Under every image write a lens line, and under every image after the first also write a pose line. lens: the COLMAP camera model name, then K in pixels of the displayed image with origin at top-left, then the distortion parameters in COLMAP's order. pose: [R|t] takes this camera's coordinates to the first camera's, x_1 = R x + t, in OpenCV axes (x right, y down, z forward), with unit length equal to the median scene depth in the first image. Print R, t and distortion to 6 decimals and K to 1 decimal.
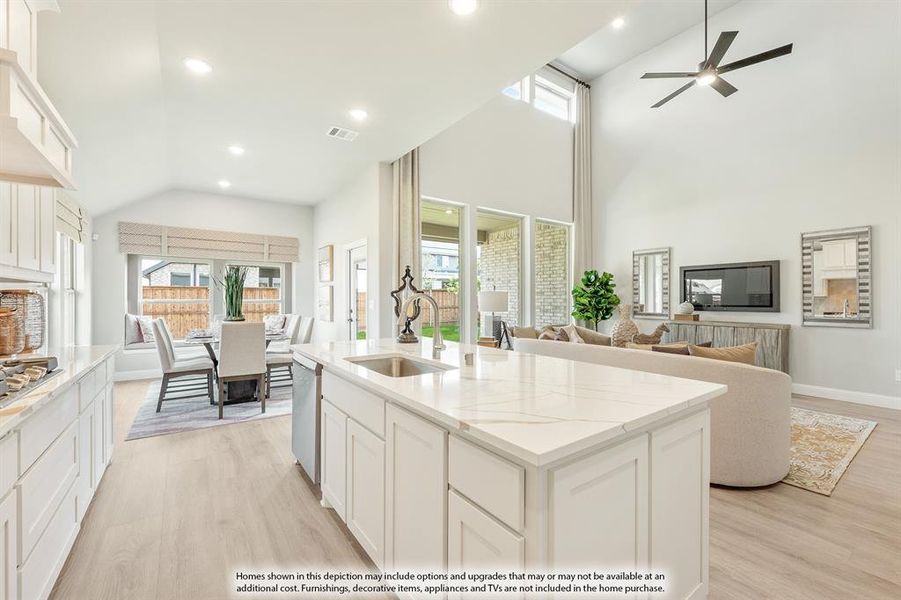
lens RADIAL K [[370.4, 0, 448.5], [0, 370.4, 299.4], [0, 0, 1]] dist [0.001560, 0.000177]
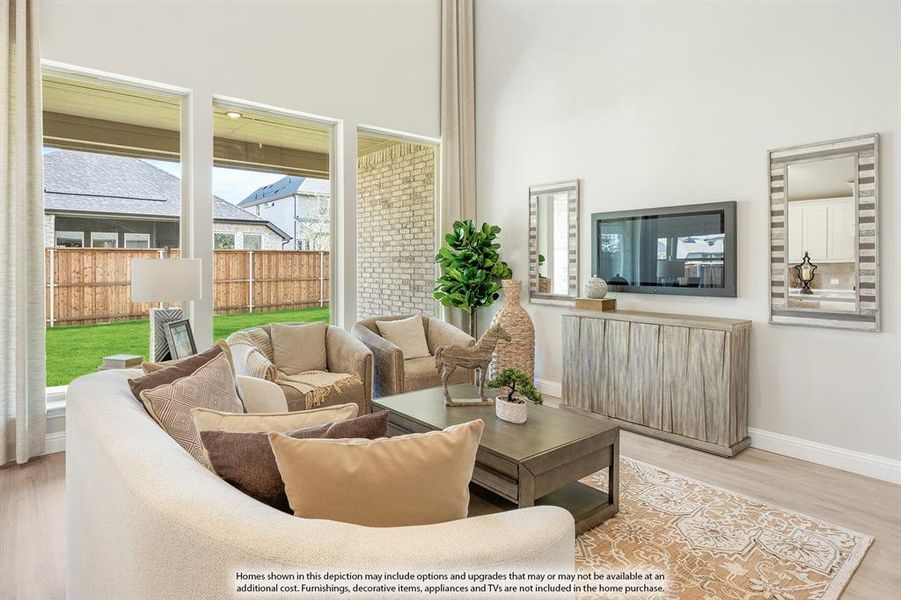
lens RADIAL K [[496.9, 0, 467.3], [0, 496.9, 265.4], [0, 0, 1]] dist [-0.000585, 0.000688]
pose [[0.996410, 0.002077, 0.084634, 0.357992], [-0.002232, 0.999996, 0.001742, -0.009915], [-0.084630, -0.001925, 0.996411, 0.251803]]
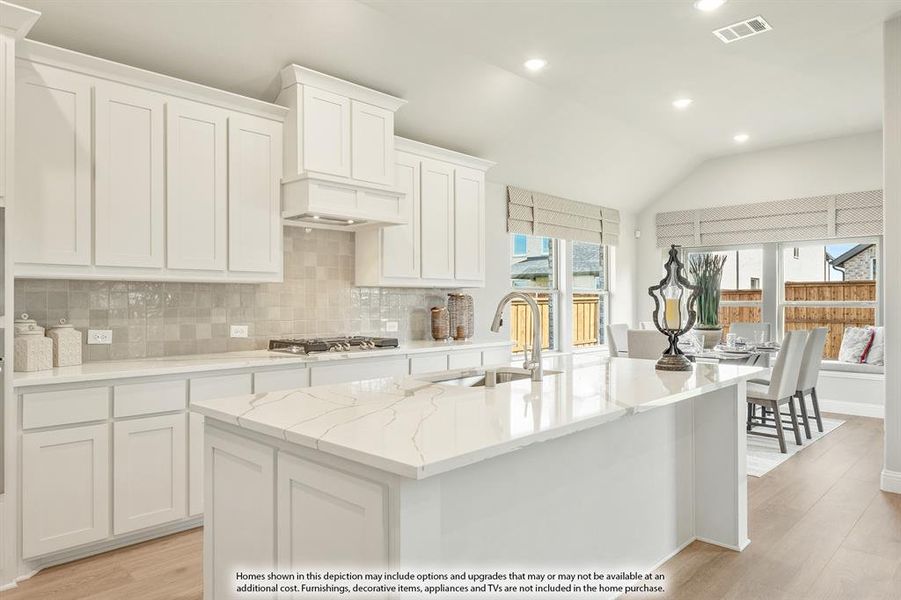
lens RADIAL K [[595.6, 0, 450.6], [0, 595.6, 302.5], [0, 0, 1]] dist [0.023823, -0.000445]
pose [[0.183746, 0.001889, -0.982972, 1.773247], [-0.000595, 0.999998, 0.001810, 0.007407], [0.982974, 0.000252, 0.183746, 1.013249]]
